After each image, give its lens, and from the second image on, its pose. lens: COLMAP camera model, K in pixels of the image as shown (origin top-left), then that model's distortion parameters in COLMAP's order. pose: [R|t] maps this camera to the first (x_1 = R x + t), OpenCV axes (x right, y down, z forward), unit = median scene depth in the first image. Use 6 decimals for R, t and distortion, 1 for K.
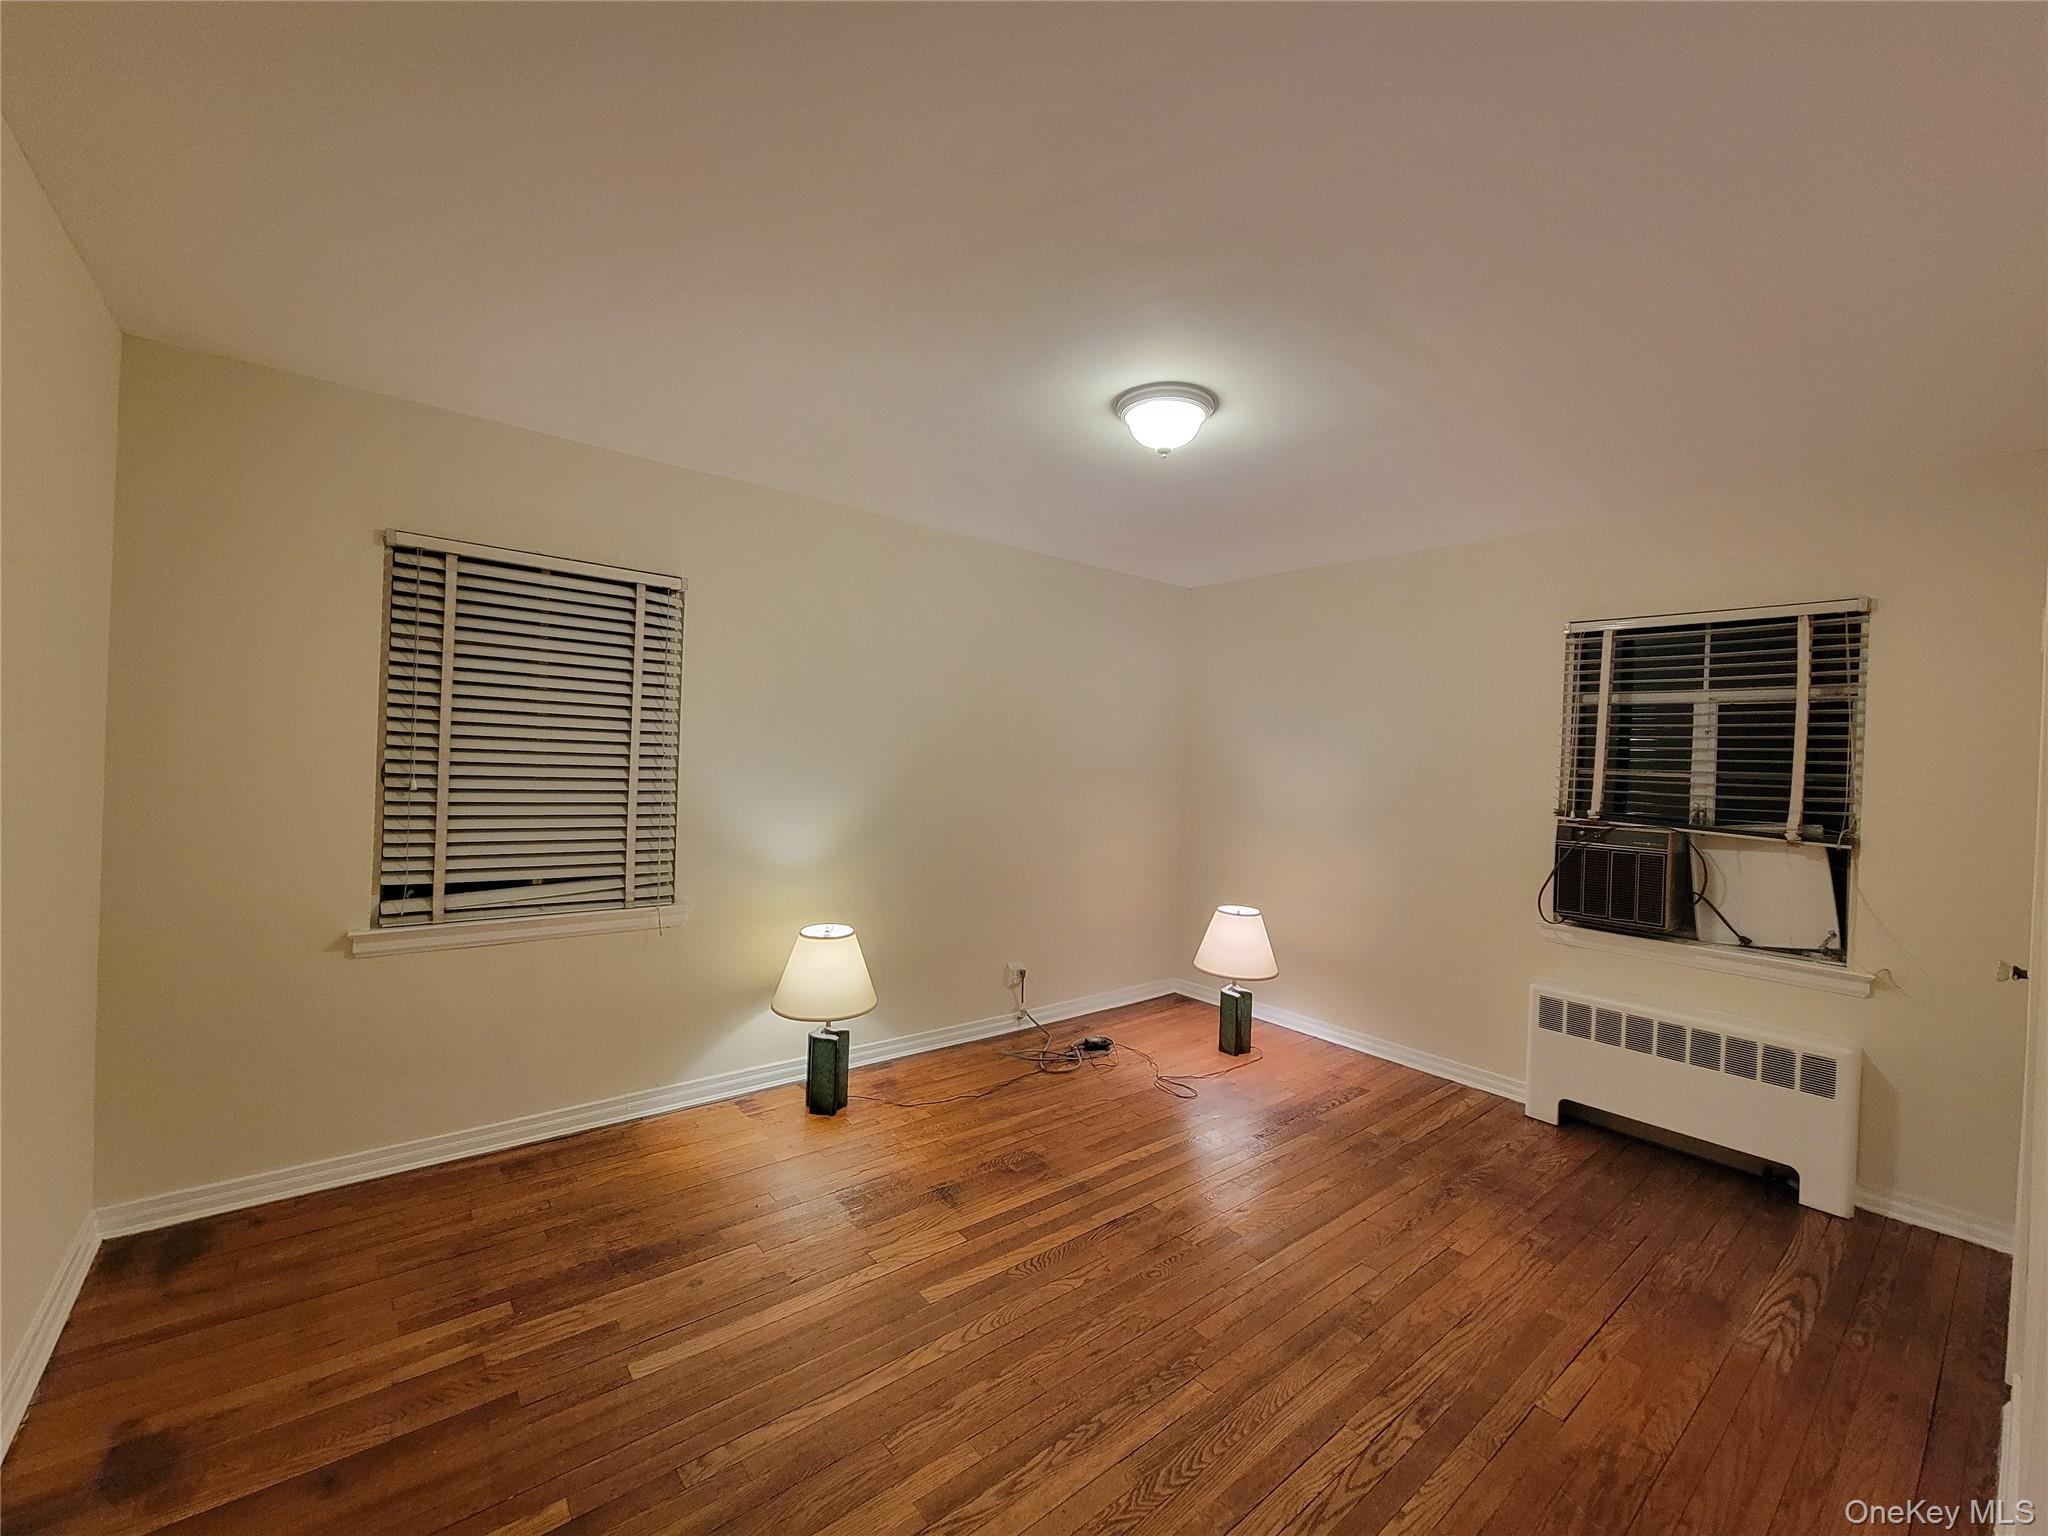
lens RADIAL K [[829.1, 0, 1025.7], [0, 829.1, 758.4], [0, 0, 1]] dist [0.001048, 0.000027]
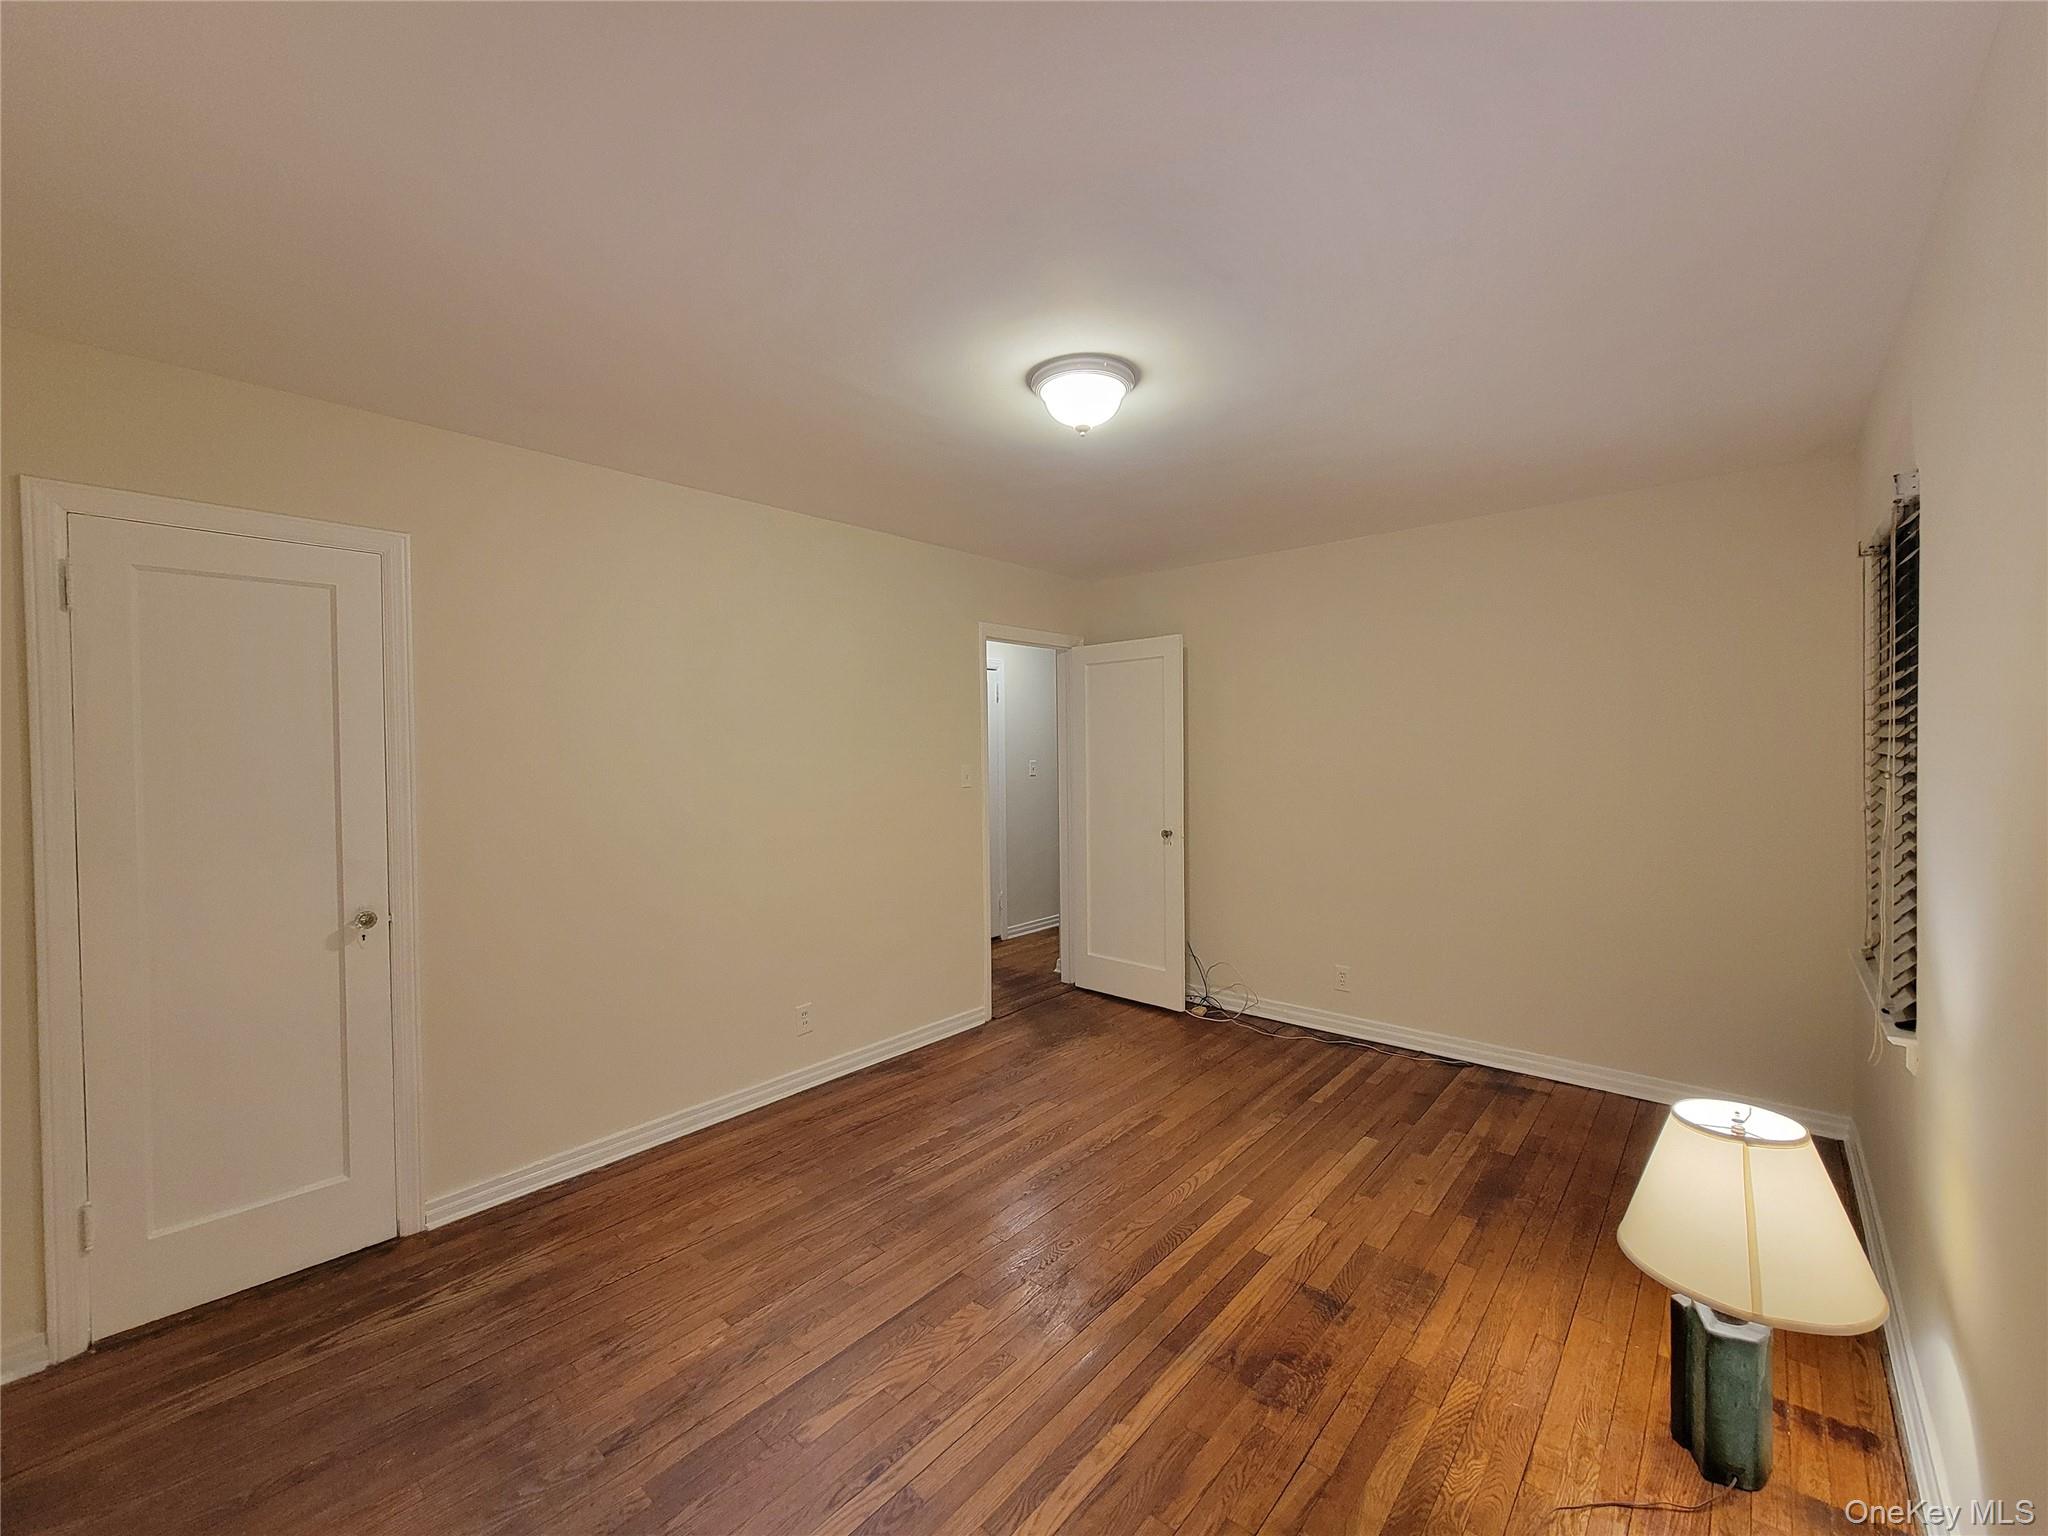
lens RADIAL K [[829.1, 0, 1025.7], [0, 829.1, 758.4], [0, 0, 1]] dist [0.001048, 0.000027]
pose [[-0.985965, -0.024808, -0.165102, 0.400558], [-0.027513, 0.999522, 0.014116, -0.012213], [0.164672, 0.018461, -0.986176, 2.044825]]
